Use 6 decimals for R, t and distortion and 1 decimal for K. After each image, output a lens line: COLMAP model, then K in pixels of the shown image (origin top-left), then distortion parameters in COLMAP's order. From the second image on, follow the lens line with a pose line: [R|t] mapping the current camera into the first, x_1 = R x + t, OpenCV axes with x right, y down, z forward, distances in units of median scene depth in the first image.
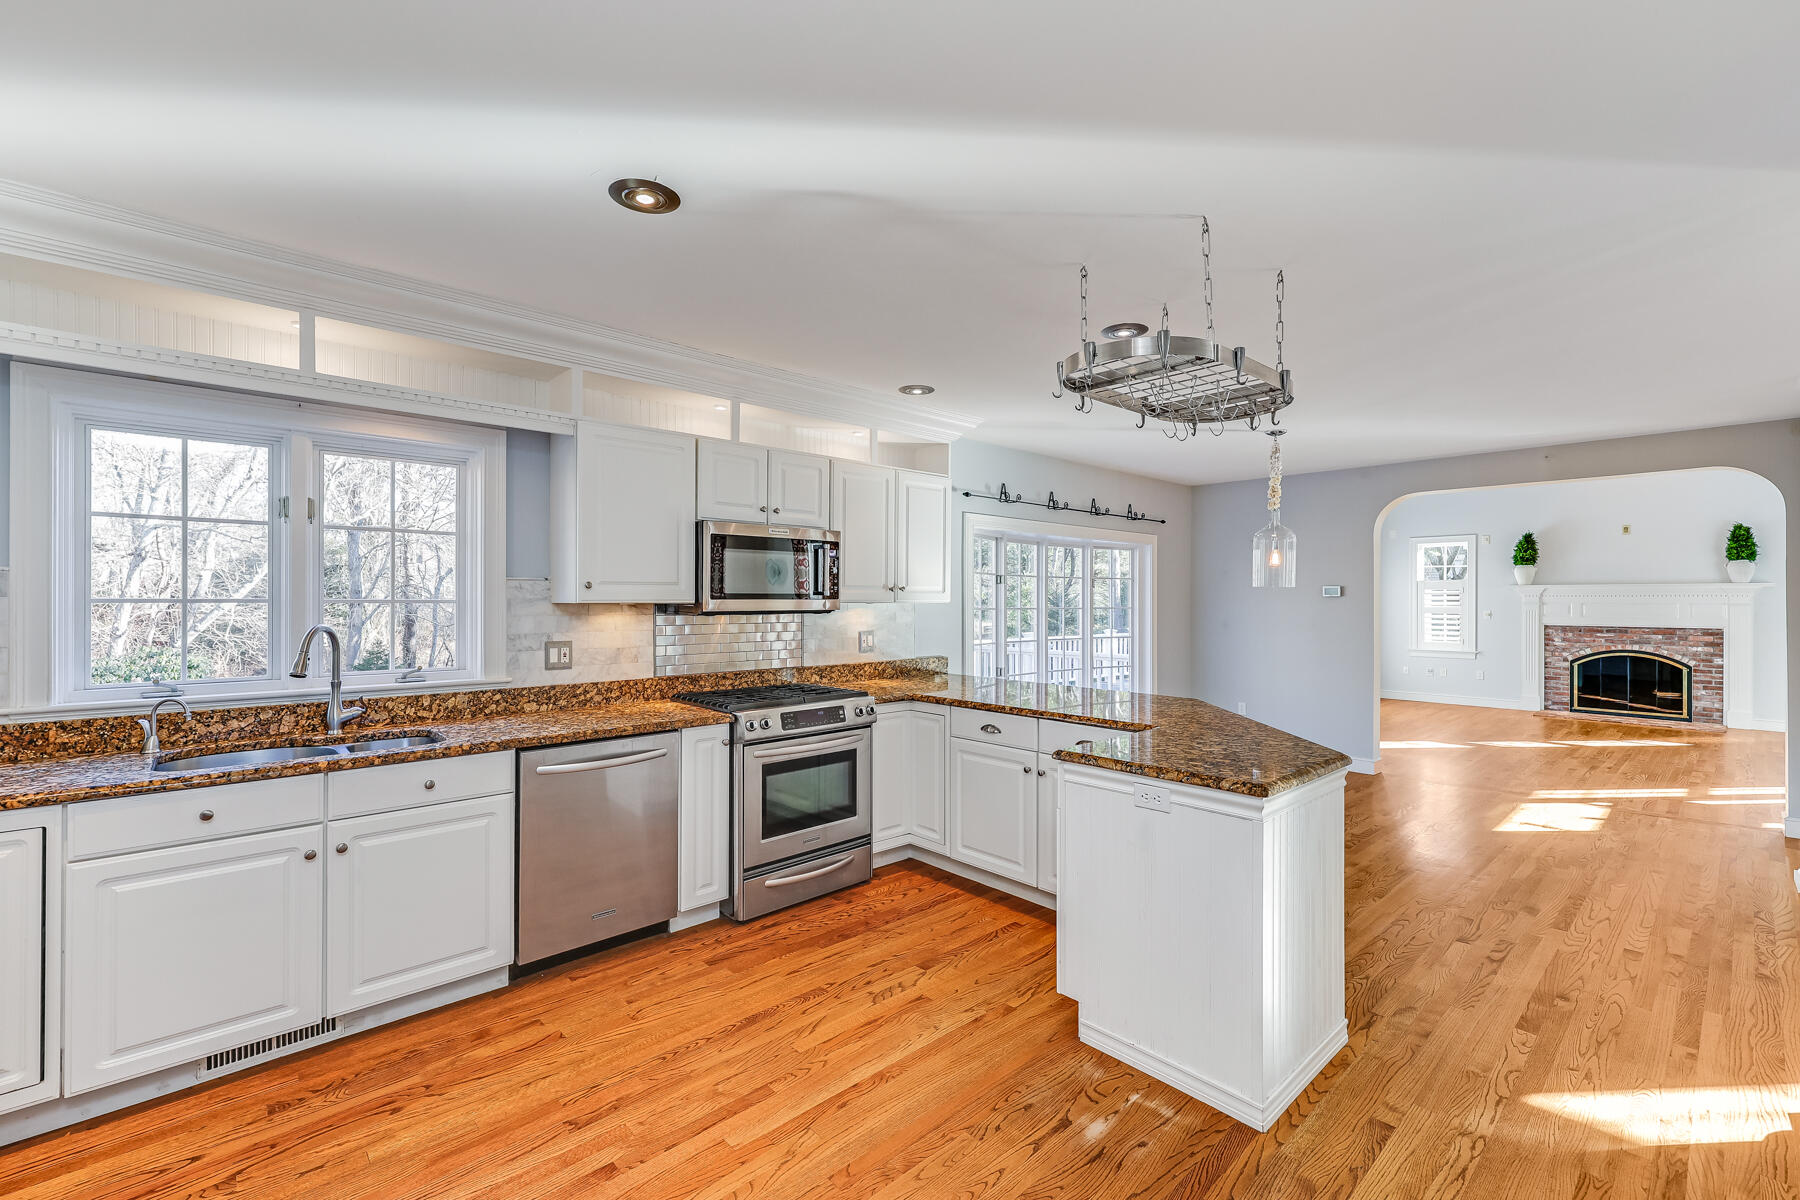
lens RADIAL K [[749.9, 0, 893.2], [0, 749.9, 601.0], [0, 0, 1]] dist [0.002666, 0.000402]
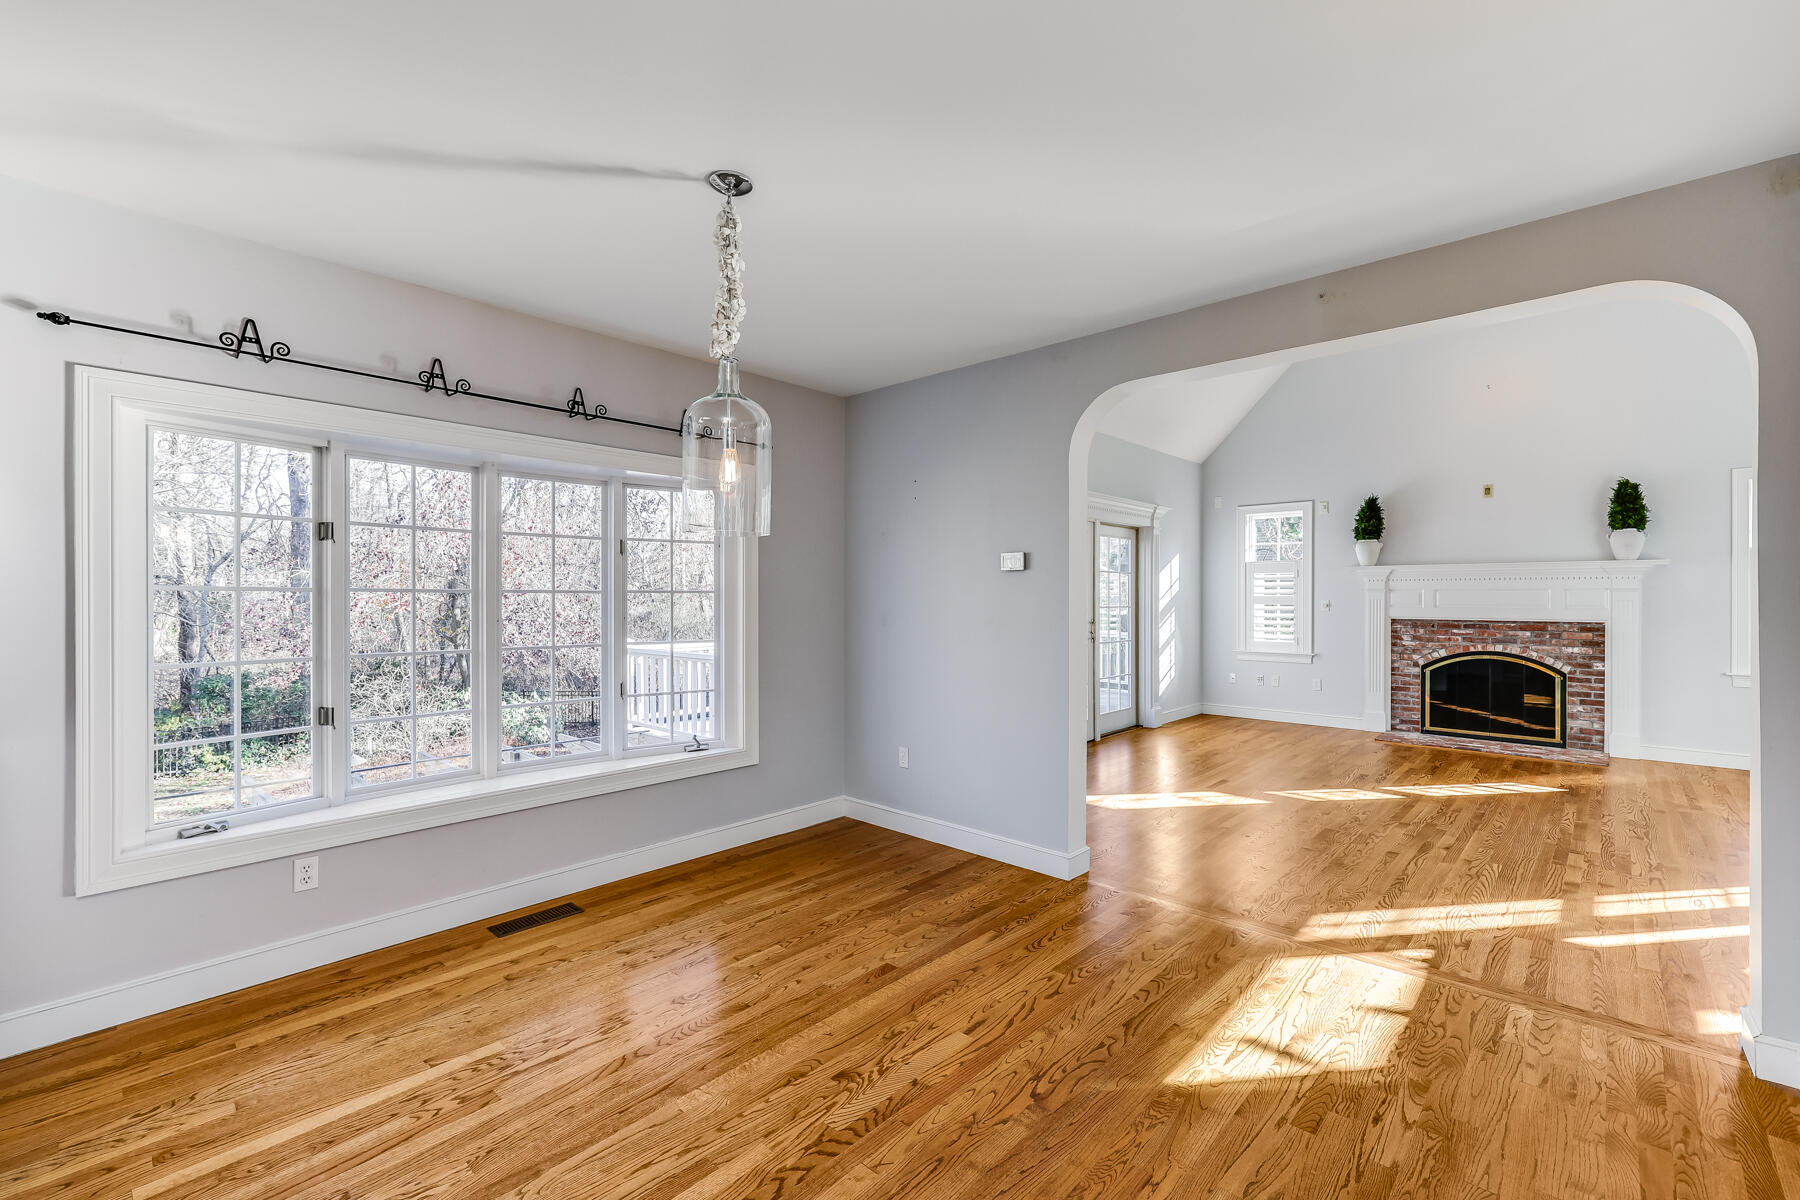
lens RADIAL K [[768.0, 0, 900.0], [0, 768.0, 600.0], [0, 0, 1]] dist [-0.000157, -0.000014]
pose [[0.994766, -0.001018, 0.102176, 0.329439], [0.000679, 0.999994, 0.003354, 0.011431], [-0.102179, -0.003267, 0.994761, 0.313239]]
